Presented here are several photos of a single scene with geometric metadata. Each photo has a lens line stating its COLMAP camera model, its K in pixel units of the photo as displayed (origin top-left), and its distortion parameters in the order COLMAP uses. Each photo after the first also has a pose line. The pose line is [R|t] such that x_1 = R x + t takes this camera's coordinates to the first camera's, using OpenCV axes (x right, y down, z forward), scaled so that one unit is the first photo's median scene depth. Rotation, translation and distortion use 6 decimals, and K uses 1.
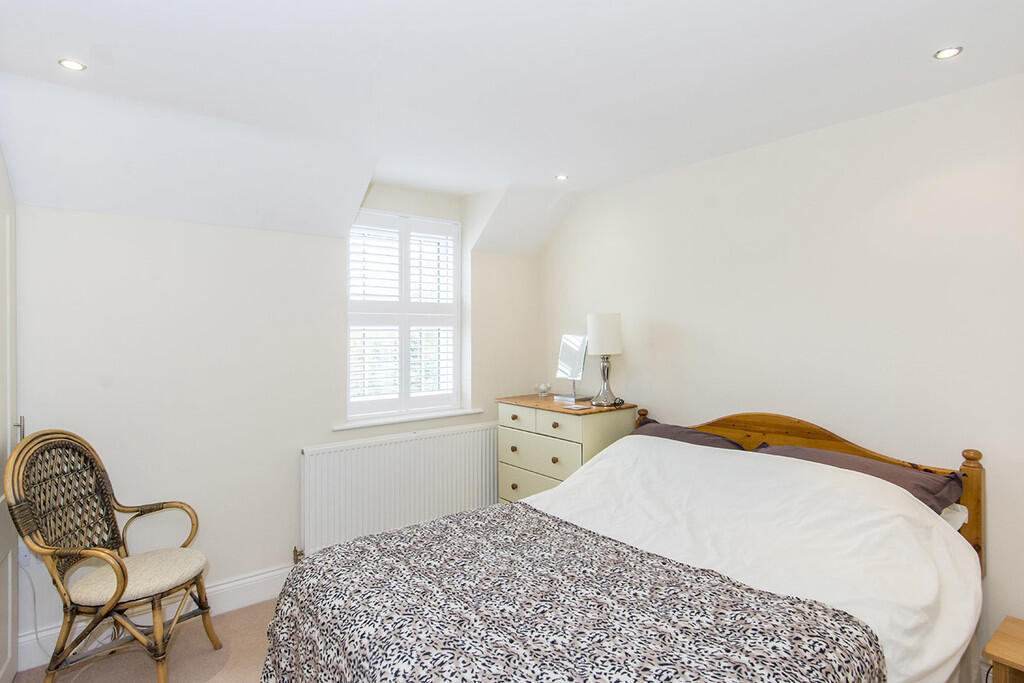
lens RADIAL K [[538.2, 0, 511.3], [0, 538.2, 338.0], [0, 0, 1]] dist [0.002615, 0.000815]
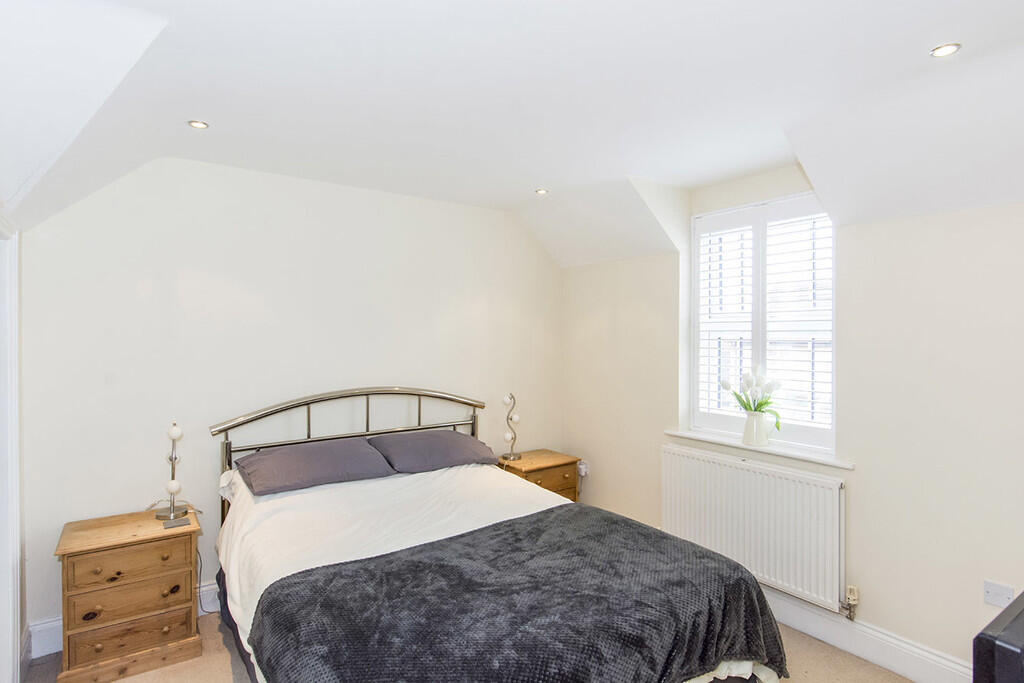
lens RADIAL K [[538.2, 0, 511.3], [0, 538.2, 338.0], [0, 0, 1]] dist [0.002615, 0.000815]
pose [[-0.054420, 0.012355, -0.998442, 0.718153], [0.002789, 0.999921, 0.012221, -0.032339], [0.998514, -0.002120, -0.054450, 0.695356]]
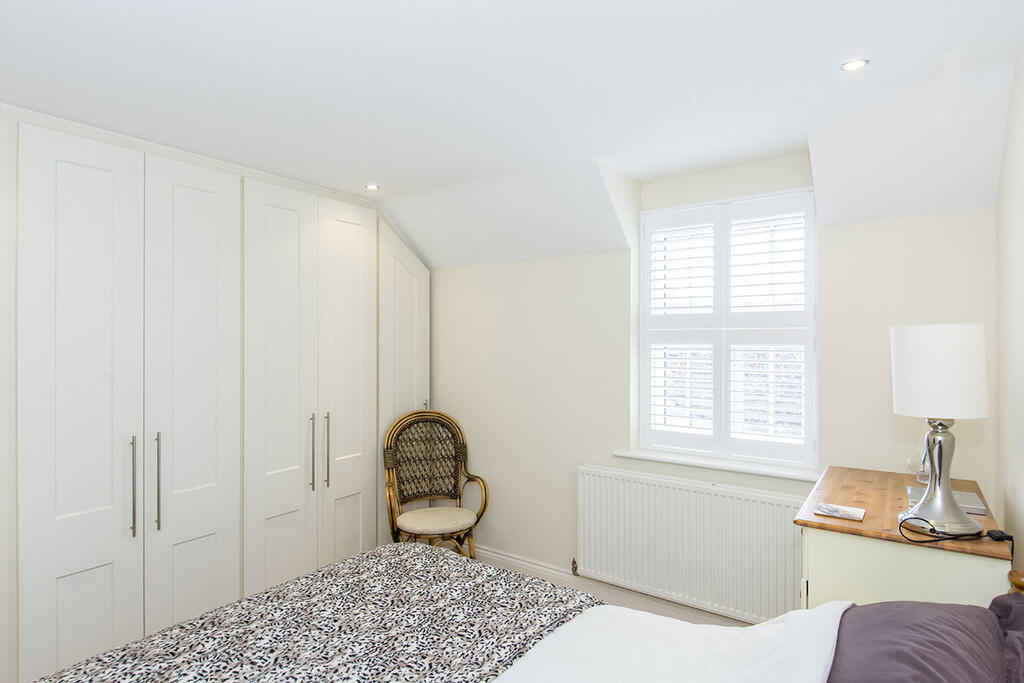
lens RADIAL K [[538.2, 0, 511.3], [0, 538.2, 338.0], [0, 0, 1]] dist [0.002615, 0.000815]
pose [[0.283024, 0.003699, -0.959106, 0.487831], [-0.012745, 0.999919, 0.000095, -0.029215], [0.959028, 0.012197, 0.283048, 0.519937]]
